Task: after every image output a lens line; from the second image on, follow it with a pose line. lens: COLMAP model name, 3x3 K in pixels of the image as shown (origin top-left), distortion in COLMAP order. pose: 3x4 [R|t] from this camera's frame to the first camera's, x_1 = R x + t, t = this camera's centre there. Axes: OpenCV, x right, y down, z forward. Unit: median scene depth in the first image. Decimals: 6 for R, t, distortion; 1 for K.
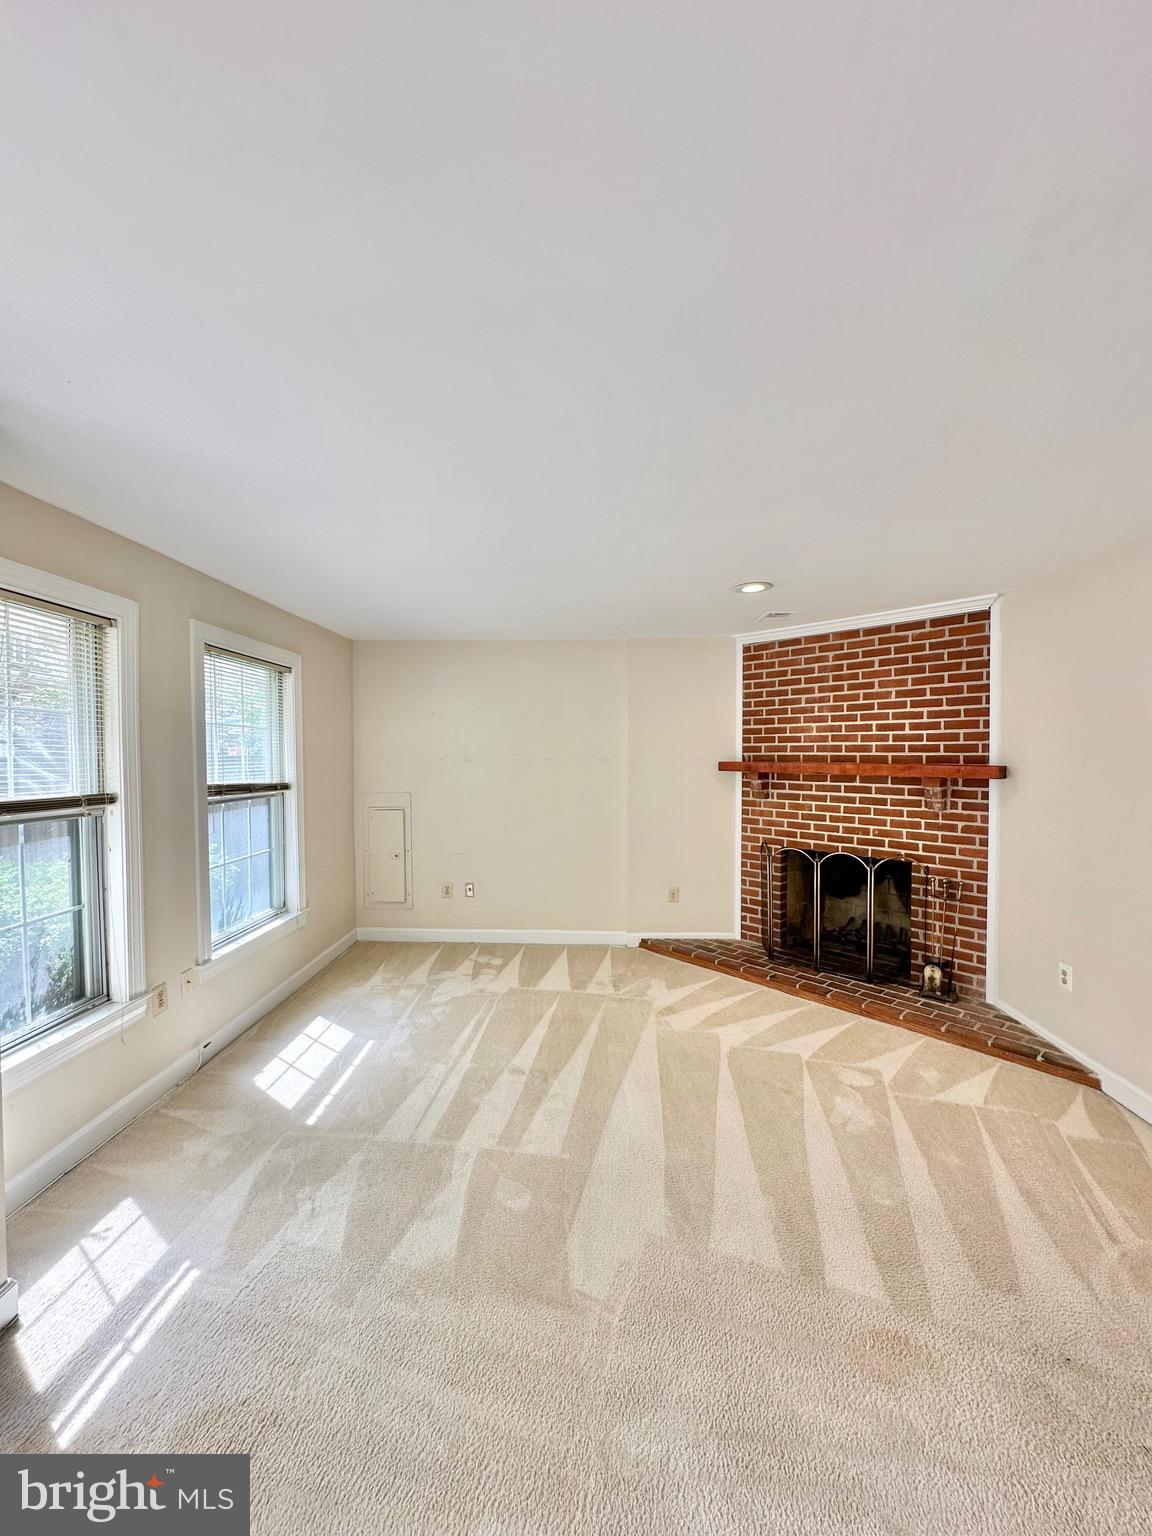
lens RADIAL K [[609.8, 0, 578.5], [0, 609.8, 764.7], [0, 0, 1]] dist [-0.002750, -0.000248]
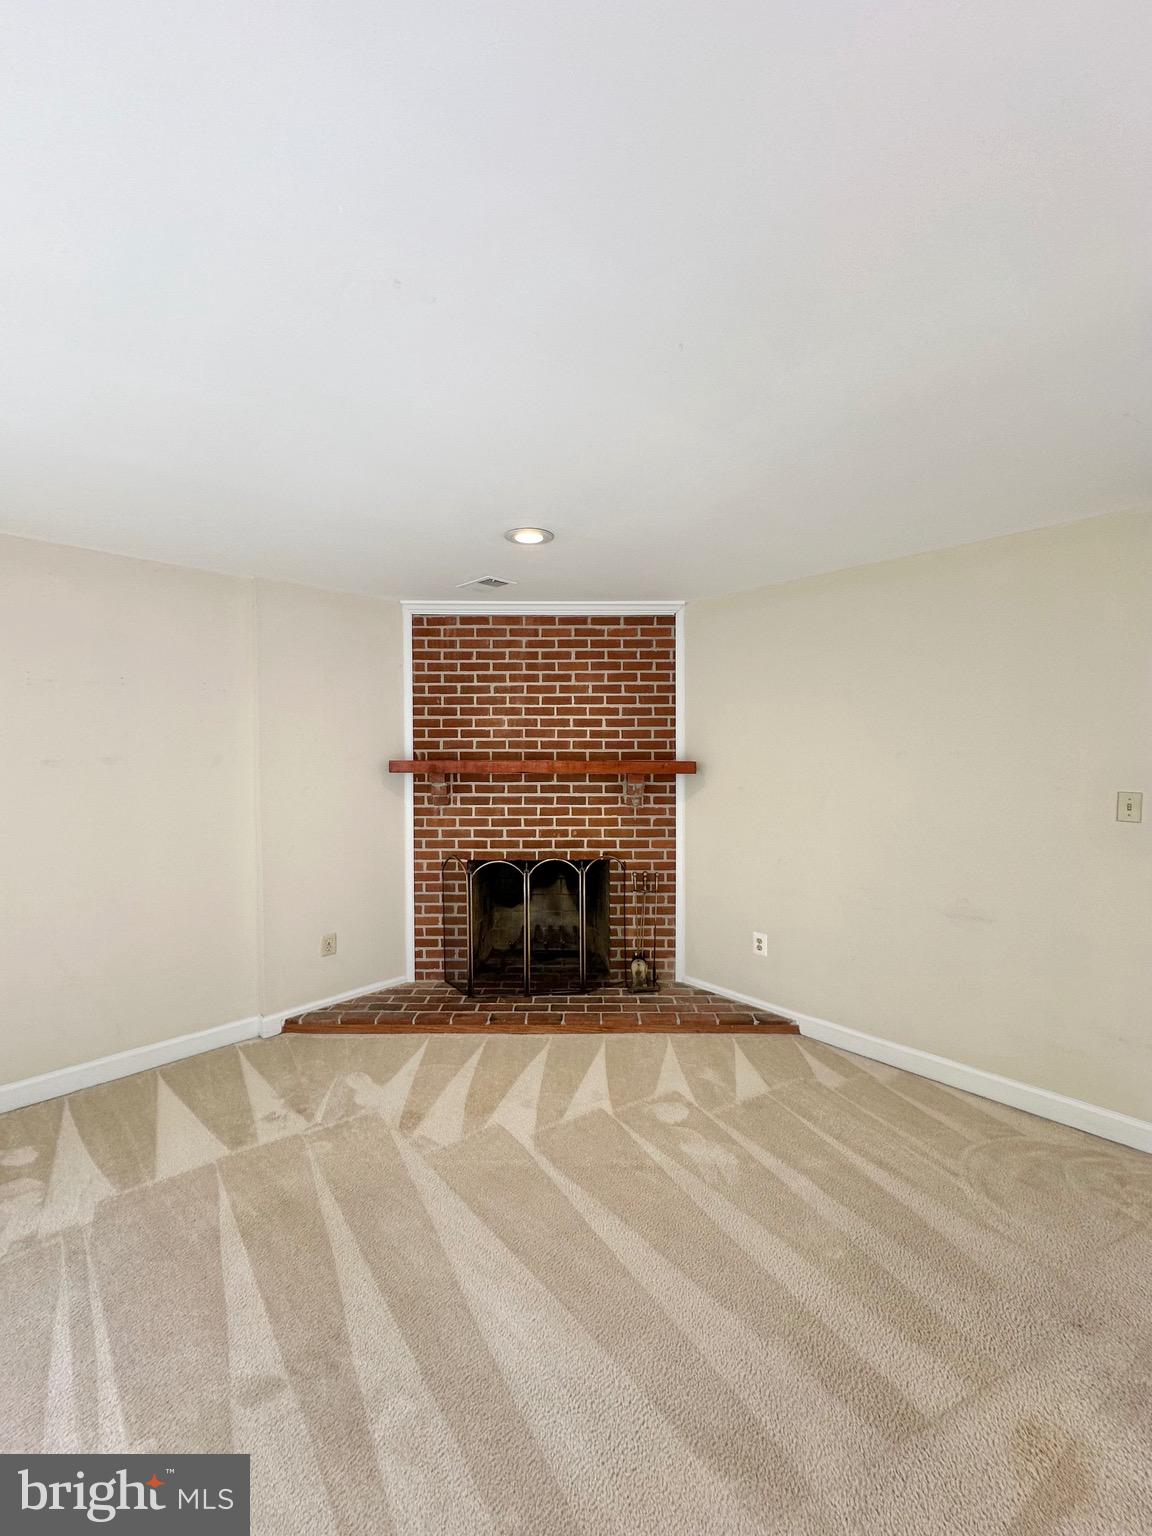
lens RADIAL K [[609.8, 0, 576.3], [0, 609.8, 767.2], [0, 0, 1]] dist [-0.002750, -0.000248]
pose [[0.683477, -0.018480, 0.729738, -0.203949], [0.014467, 0.999826, 0.011769, -0.002869], [-0.729829, 0.002513, 0.683626, 0.351242]]
